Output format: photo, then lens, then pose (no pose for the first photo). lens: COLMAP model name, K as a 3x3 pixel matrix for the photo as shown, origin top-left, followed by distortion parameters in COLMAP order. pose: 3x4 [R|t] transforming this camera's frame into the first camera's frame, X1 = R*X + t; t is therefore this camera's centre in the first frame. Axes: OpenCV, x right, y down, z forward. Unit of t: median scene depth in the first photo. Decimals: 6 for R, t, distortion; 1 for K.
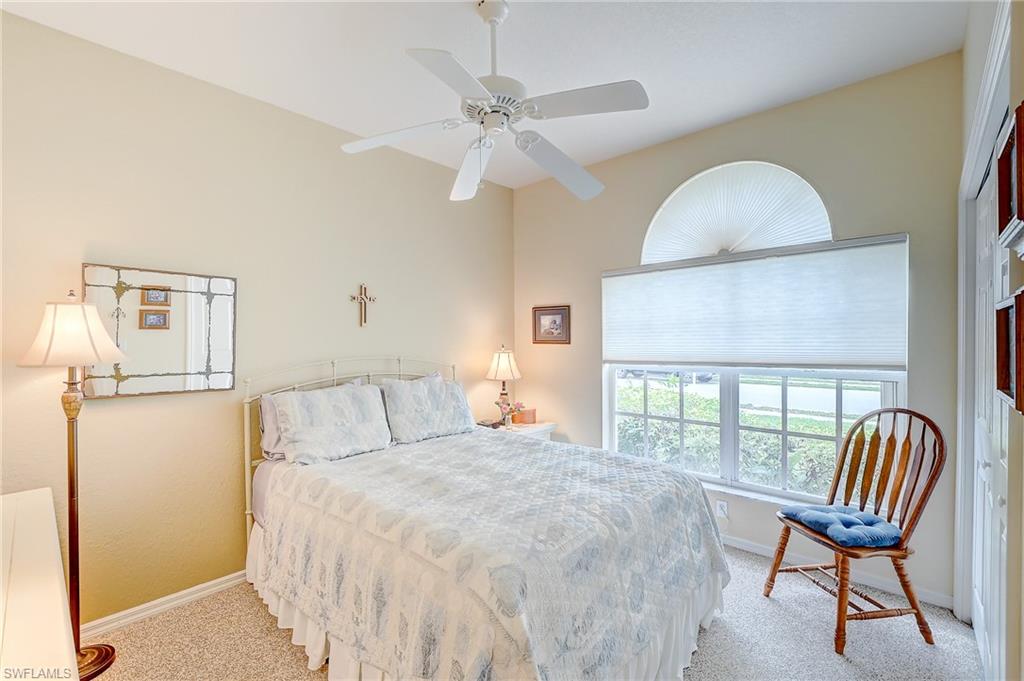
lens RADIAL K [[444.4, 0, 514.6], [0, 444.4, 346.4], [0, 0, 1]] dist [-0.002555, -0.000653]
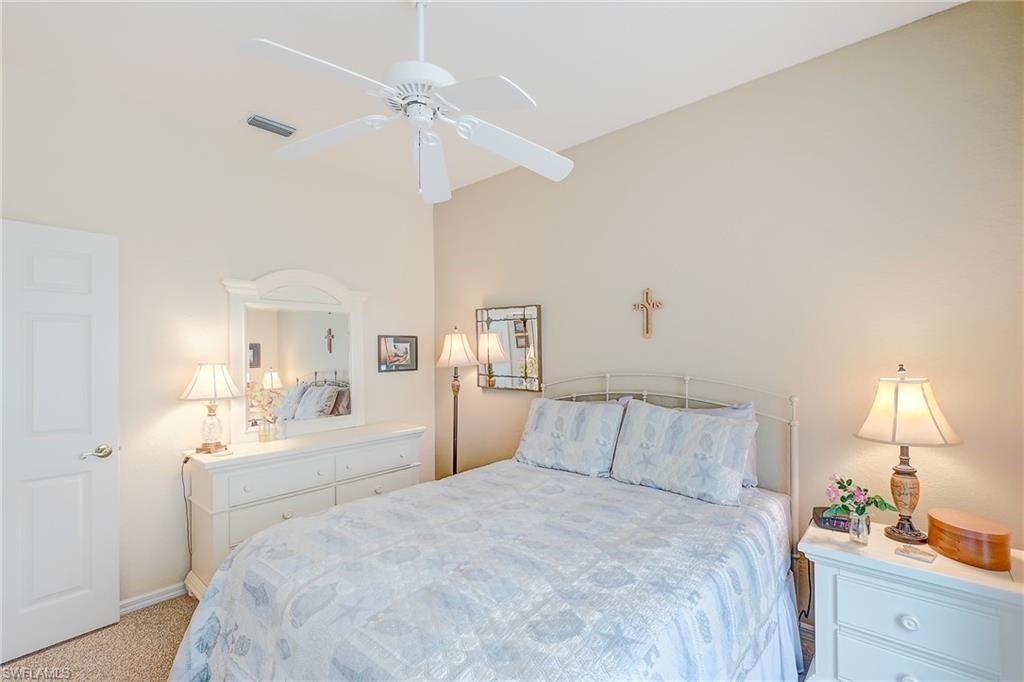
lens RADIAL K [[449.7, 0, 508.9], [0, 449.7, 348.5], [0, 0, 1]] dist [-0.000569, -0.000086]
pose [[0.019622, -0.000236, -0.999807, 0.685549], [-0.006048, 0.999982, -0.000355, -0.027676], [0.999789, 0.006053, 0.019620, 0.919254]]
